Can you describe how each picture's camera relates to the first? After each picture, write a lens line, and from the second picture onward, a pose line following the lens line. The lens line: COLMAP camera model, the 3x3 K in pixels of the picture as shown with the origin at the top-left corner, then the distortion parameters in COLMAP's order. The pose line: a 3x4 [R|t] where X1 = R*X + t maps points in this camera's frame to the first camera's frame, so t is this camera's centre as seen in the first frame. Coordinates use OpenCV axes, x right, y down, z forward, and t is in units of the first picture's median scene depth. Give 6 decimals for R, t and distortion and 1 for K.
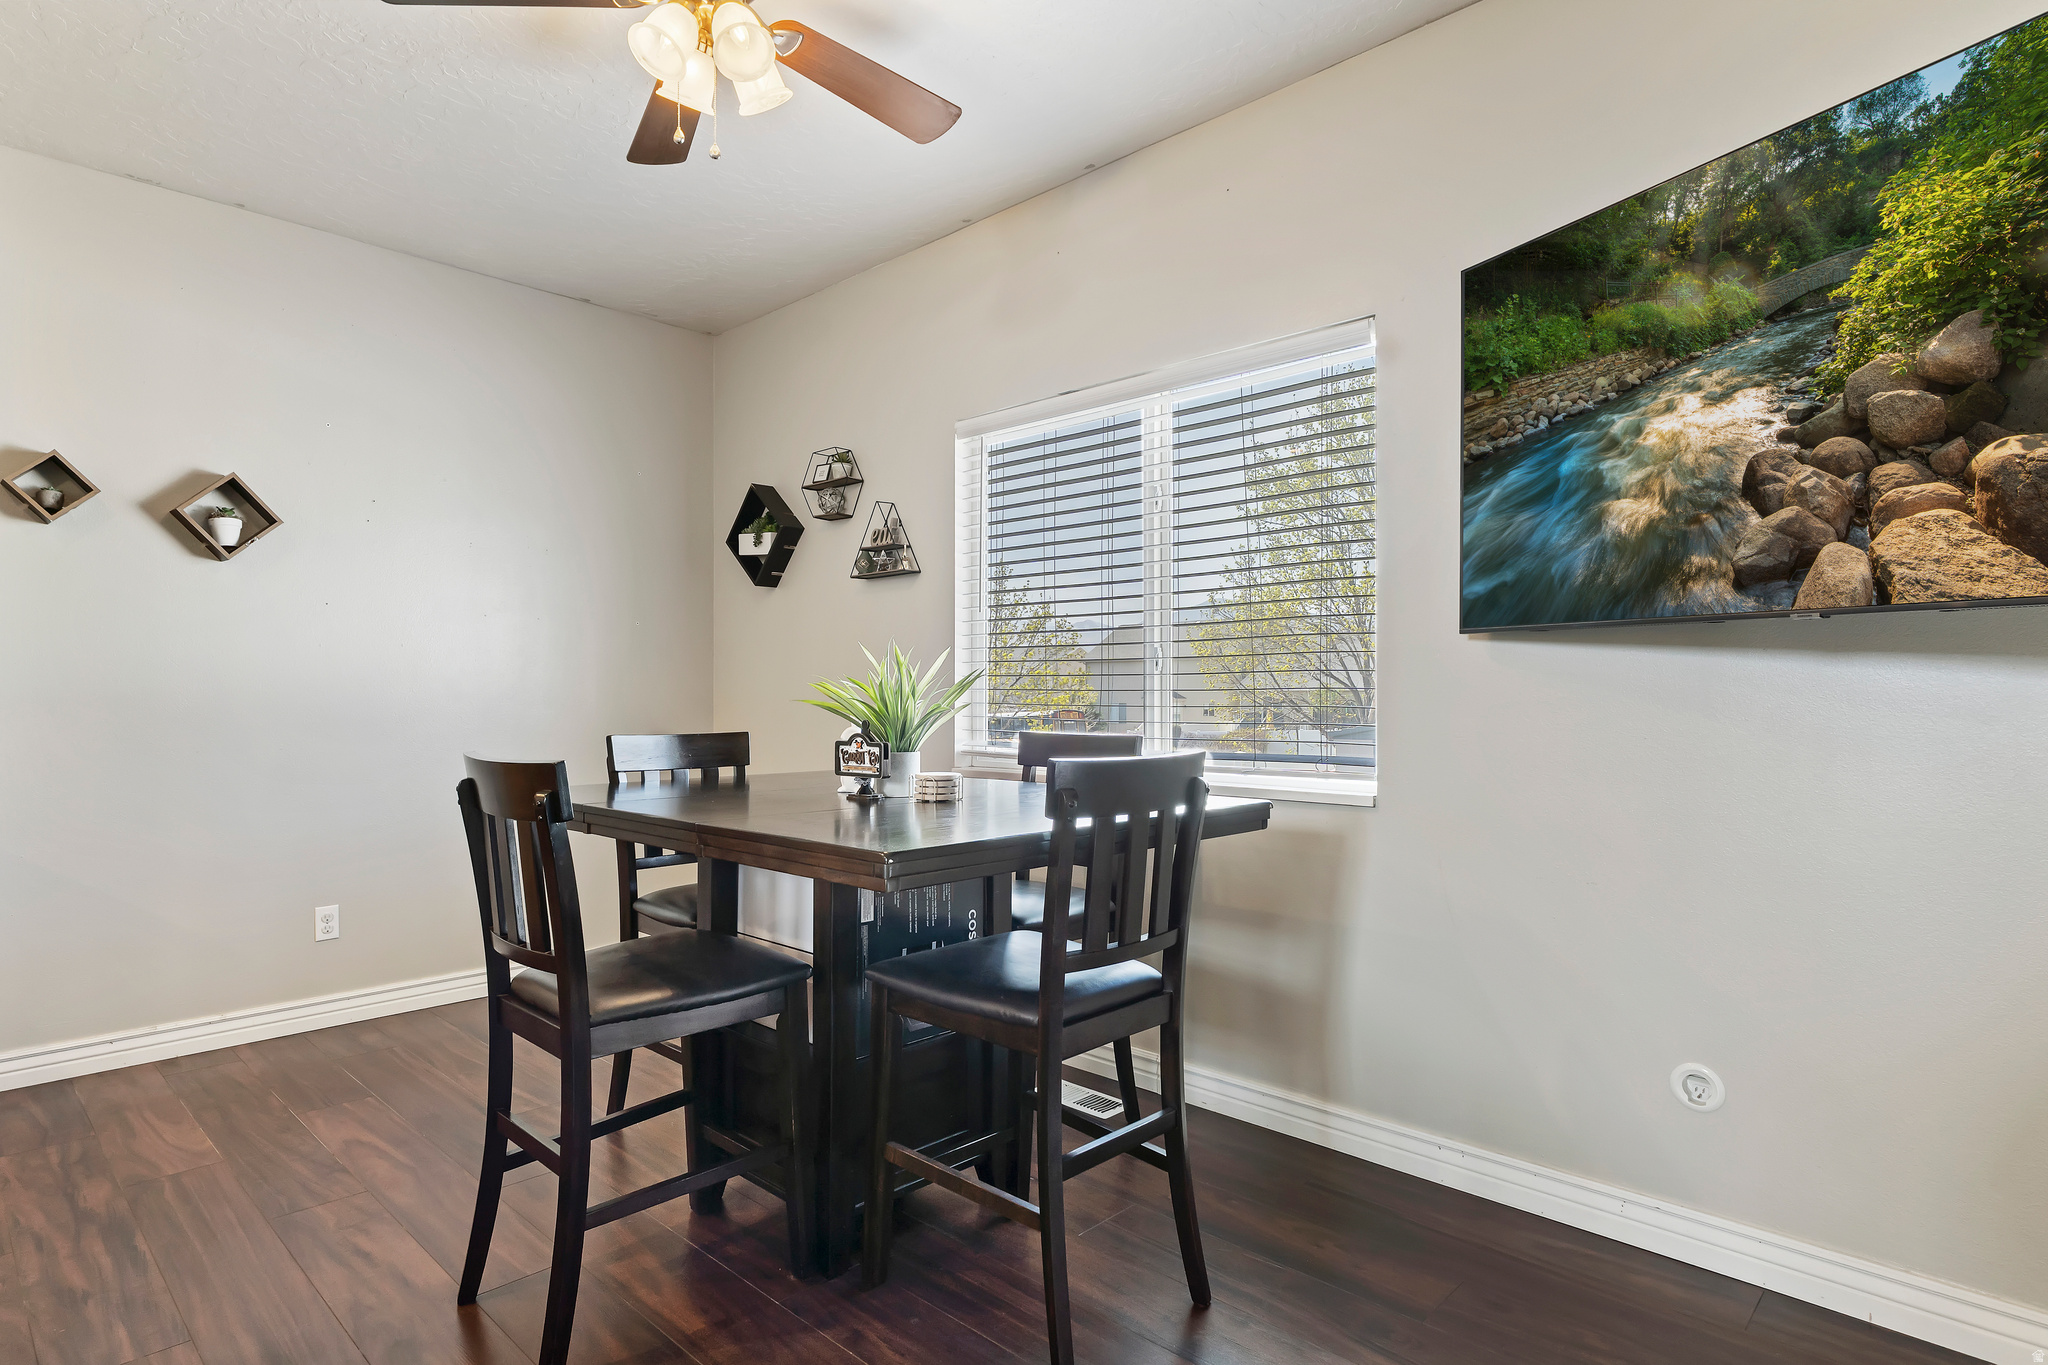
lens RADIAL K [[1055.8, 0, 1012.2], [0, 1055.8, 695.6], [0, 0, 1]] dist [-0.020409, -0.000557]
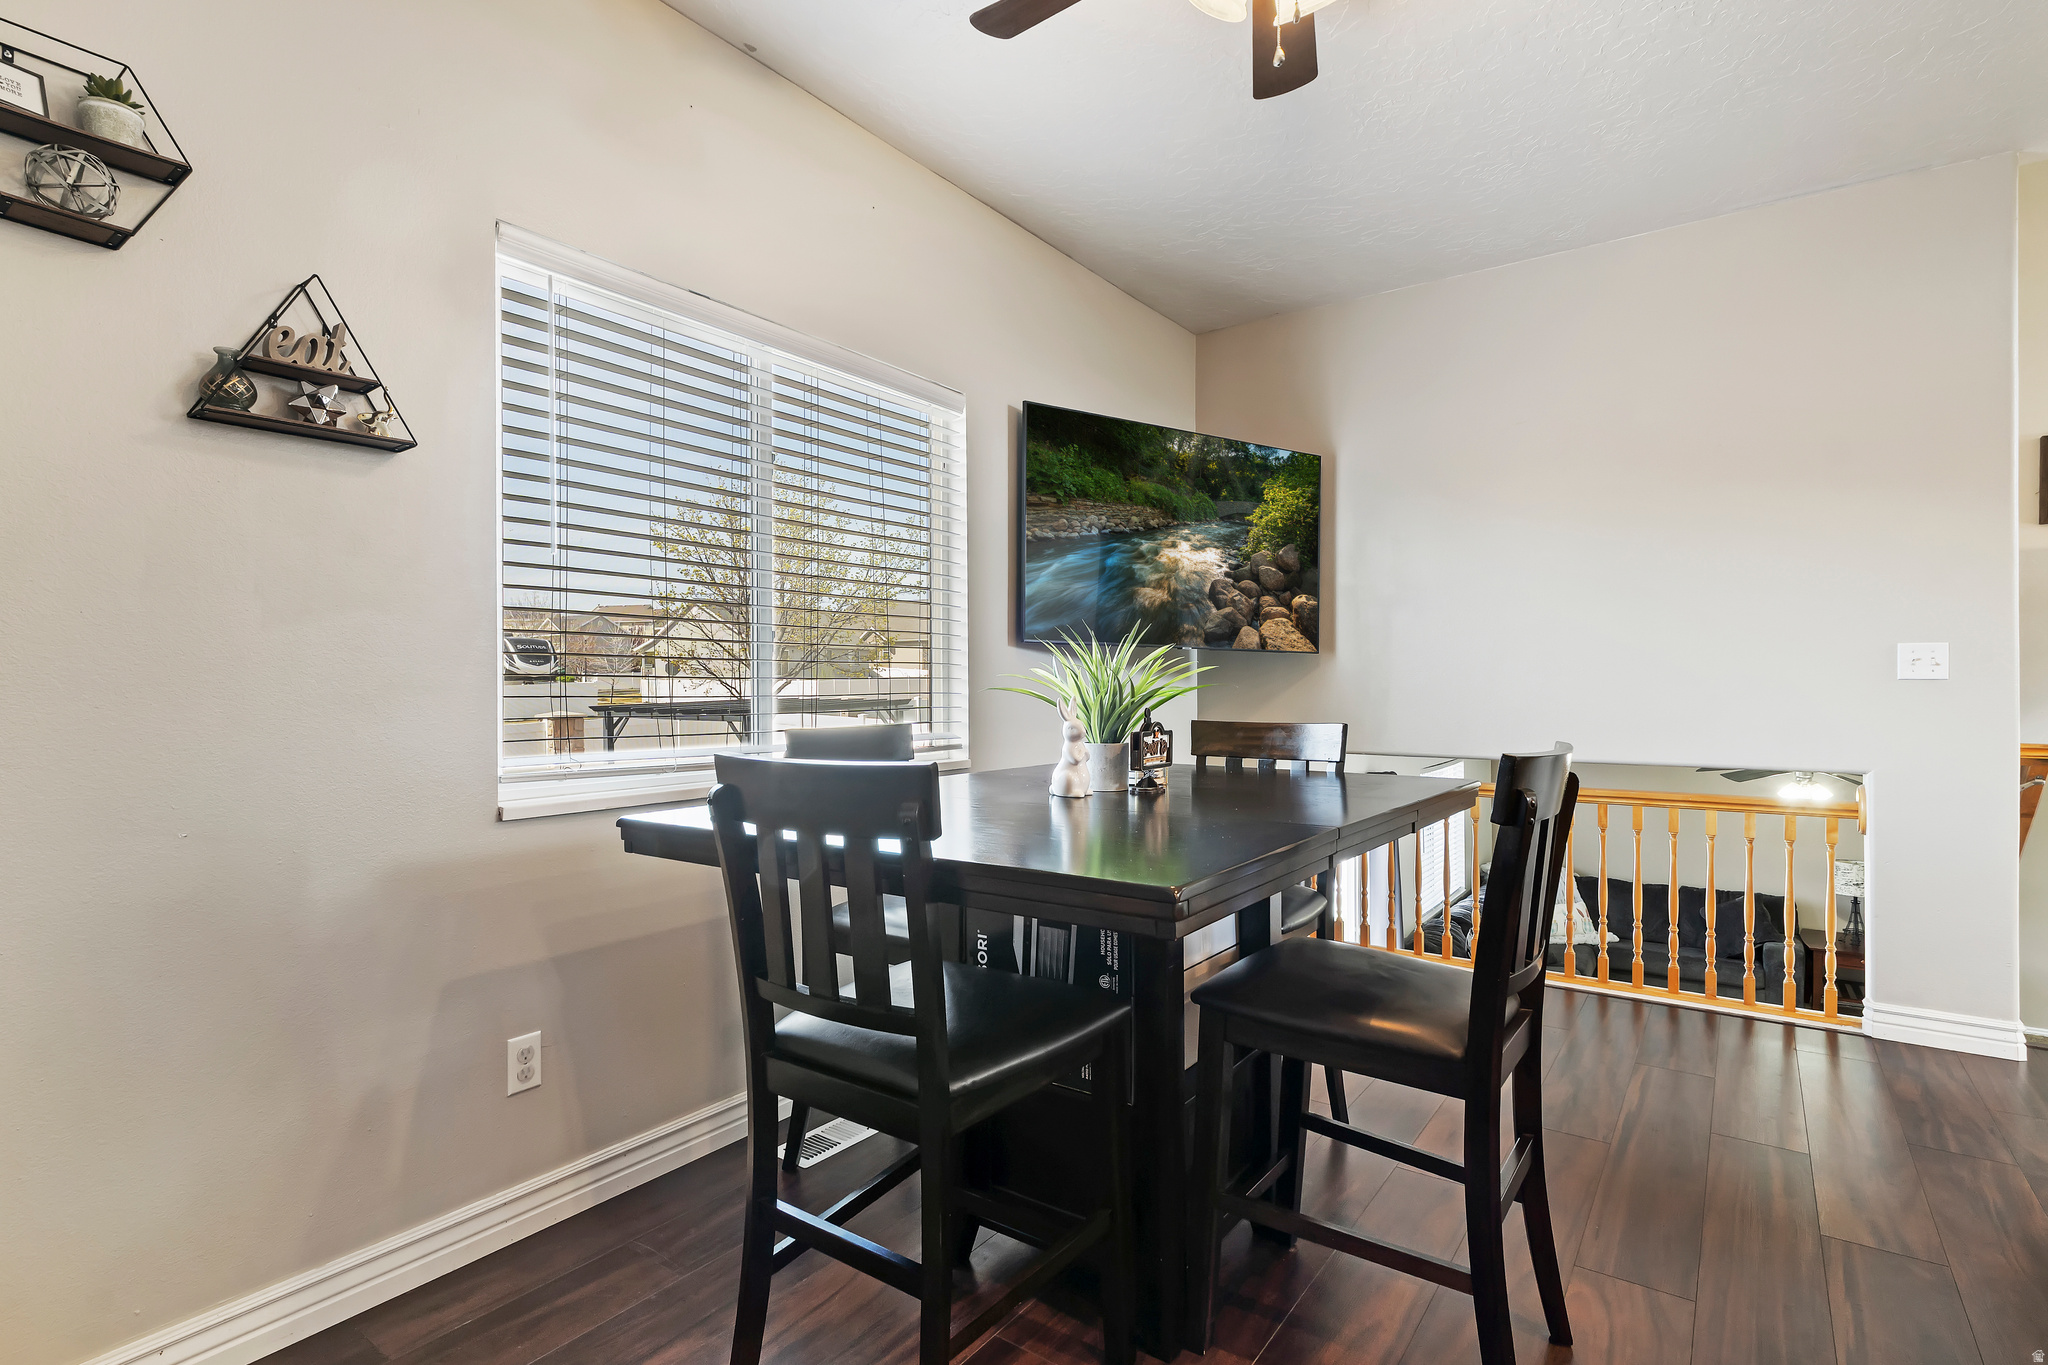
lens RADIAL K [[988.7, 0, 965.3], [0, 988.7, 657.4], [0, 0, 1]] dist [-0.013837, 0.000473]
pose [[-0.002010, 0.076163, 0.997093, -1.222669], [0.044538, 0.996113, -0.075998, 0.050827], [-0.999006, 0.044256, -0.005395, 1.488370]]
